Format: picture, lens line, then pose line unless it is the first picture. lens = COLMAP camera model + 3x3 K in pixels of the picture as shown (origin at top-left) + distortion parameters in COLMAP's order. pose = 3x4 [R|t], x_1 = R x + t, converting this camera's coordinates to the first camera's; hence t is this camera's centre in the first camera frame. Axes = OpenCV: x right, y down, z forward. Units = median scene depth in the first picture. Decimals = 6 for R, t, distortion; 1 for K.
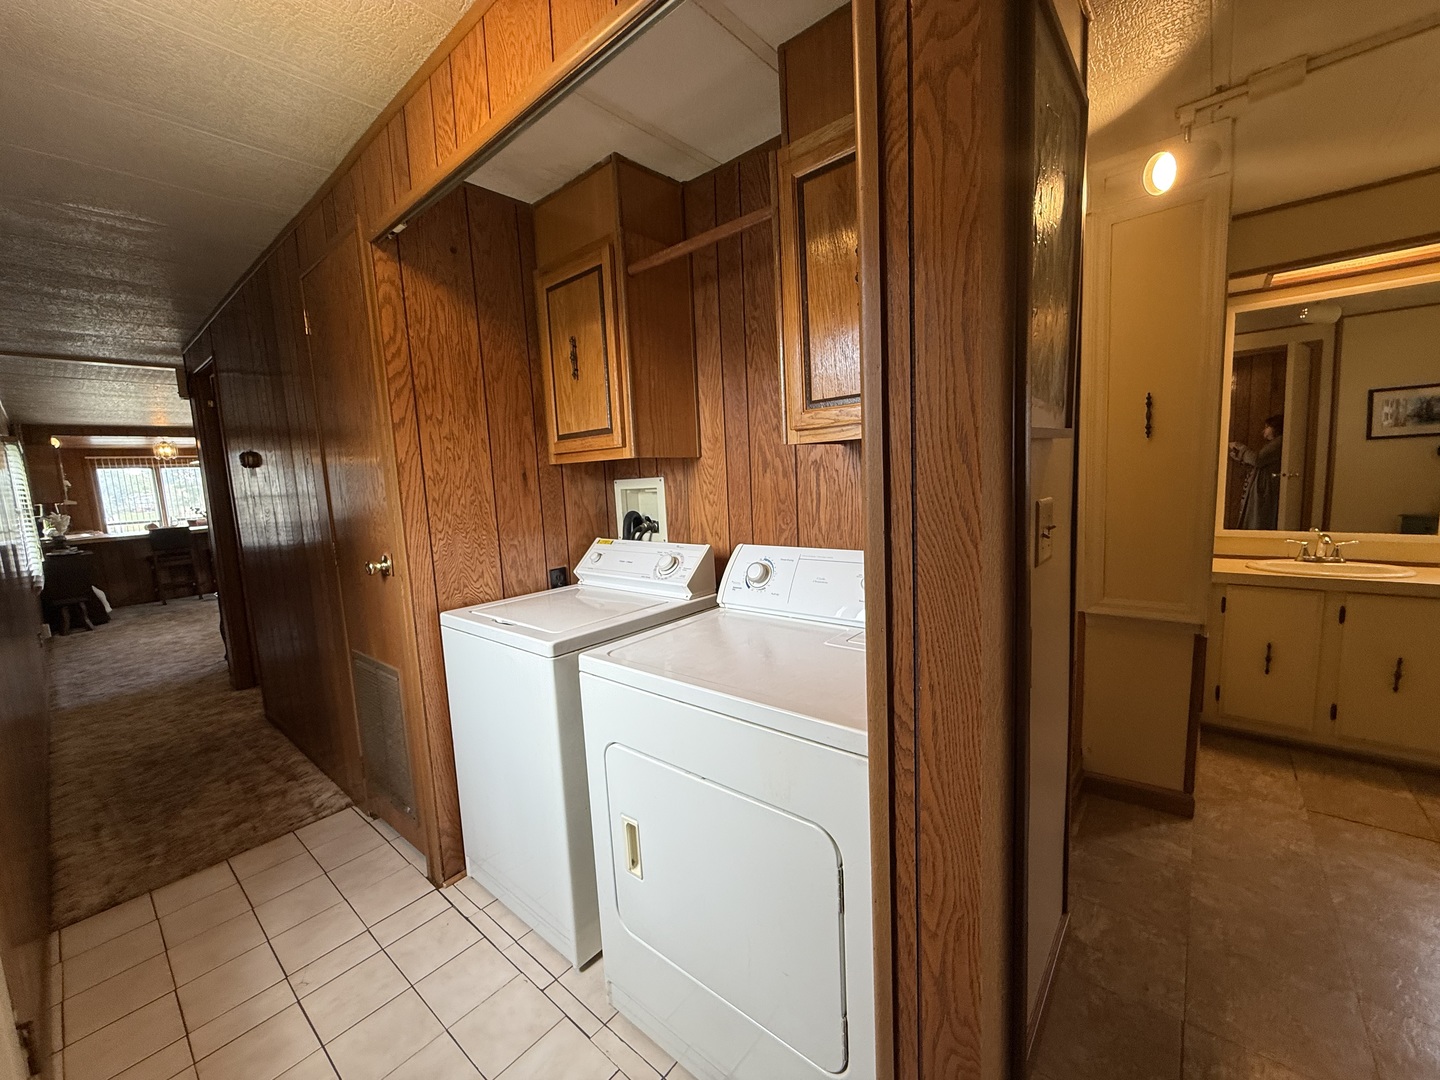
lens RADIAL K [[573.1, 0, 716.6], [0, 573.1, 542.3], [0, 0, 1]] dist [-0.000588, -0.000108]
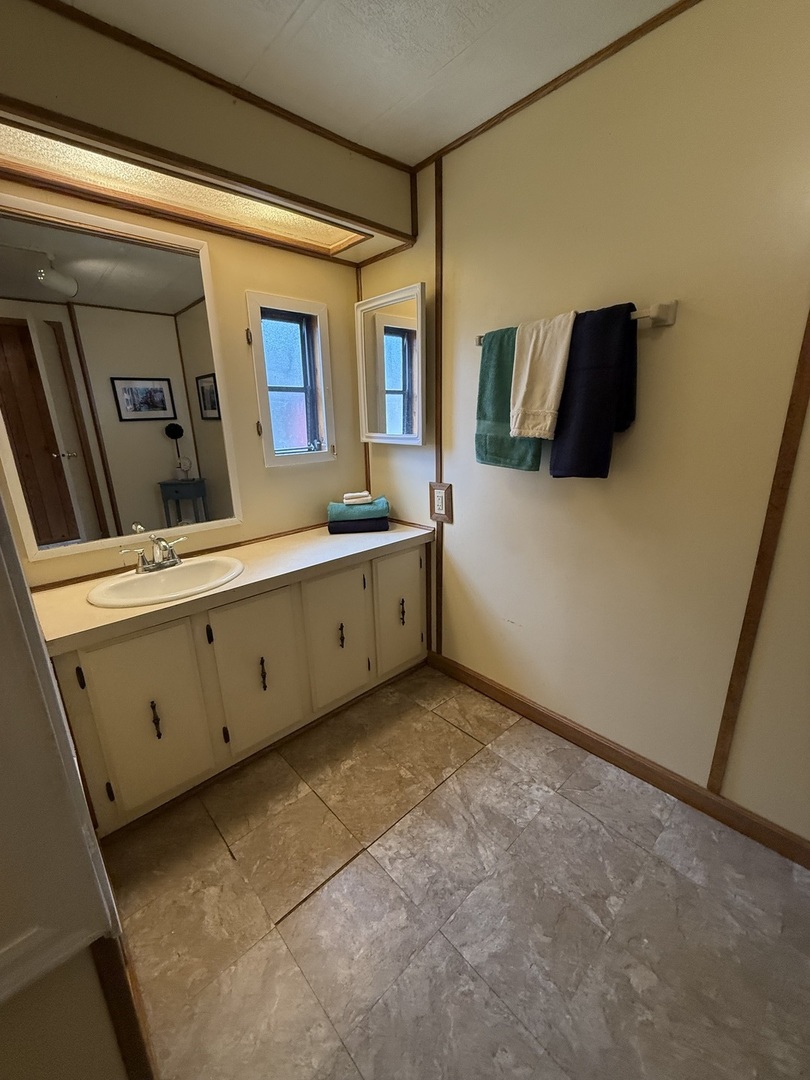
lens RADIAL K [[433.0, 0, 405.0], [0, 433.0, 540.0], [0, 0, 1]] dist [0.000240, -0.000045]
pose [[0.116275, -0.231631, 0.965830, 0.147352], [0.136238, 0.966954, 0.215499, -0.028471], [-0.983829, 0.106526, 0.143989, 0.165722]]
